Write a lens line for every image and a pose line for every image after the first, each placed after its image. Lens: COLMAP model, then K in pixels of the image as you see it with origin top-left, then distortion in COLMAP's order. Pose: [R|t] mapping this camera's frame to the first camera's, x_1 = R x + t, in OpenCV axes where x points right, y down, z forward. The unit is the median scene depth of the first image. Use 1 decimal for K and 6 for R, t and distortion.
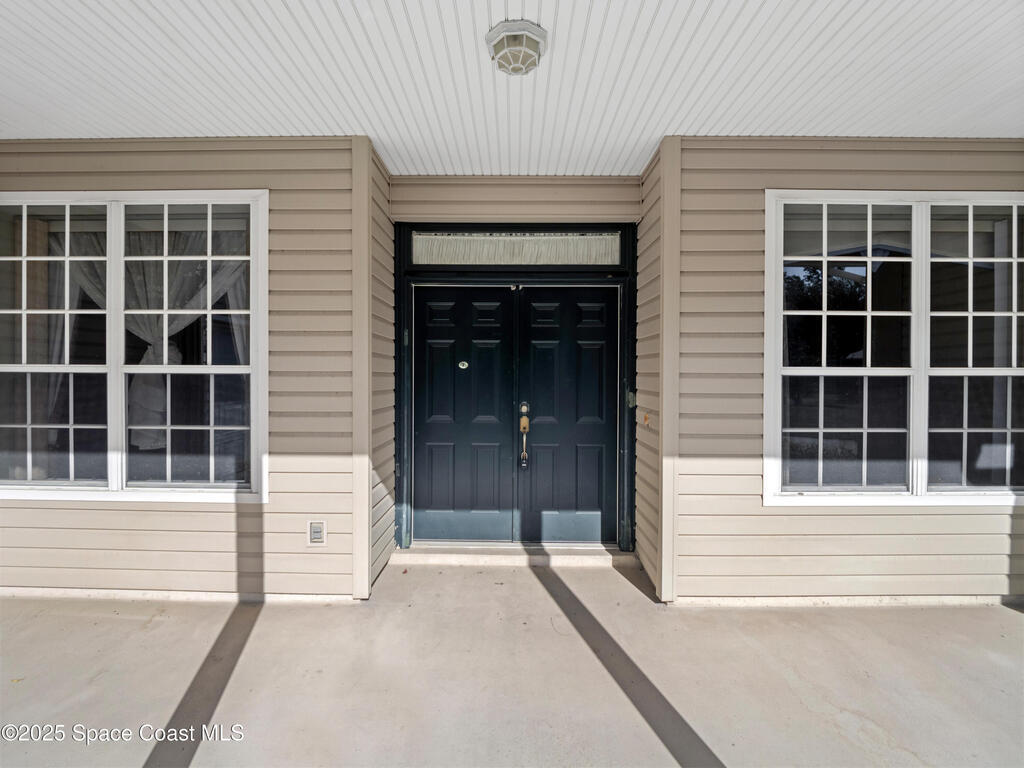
lens RADIAL K [[491.1, 0, 507.1], [0, 491.1, 366.3], [0, 0, 1]] dist [-0.021326, -0.000247]
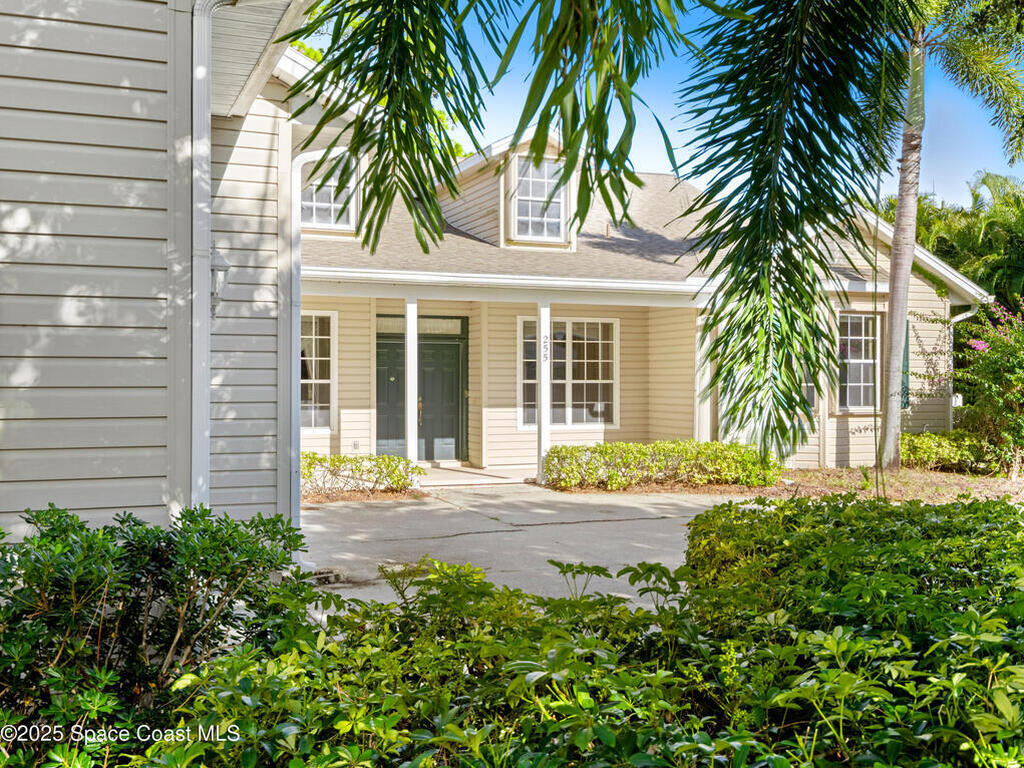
lens RADIAL K [[1046.7, 0, 510.6], [0, 1046.7, 378.8], [0, 0, 1]] dist [0.022300, 0.000000]
pose [[0.920688, -0.000852, 0.390298, -1.760962], [-0.000085, 0.999997, 0.002382, -0.018013], [-0.390299, -0.002227, 0.920685, -4.306825]]
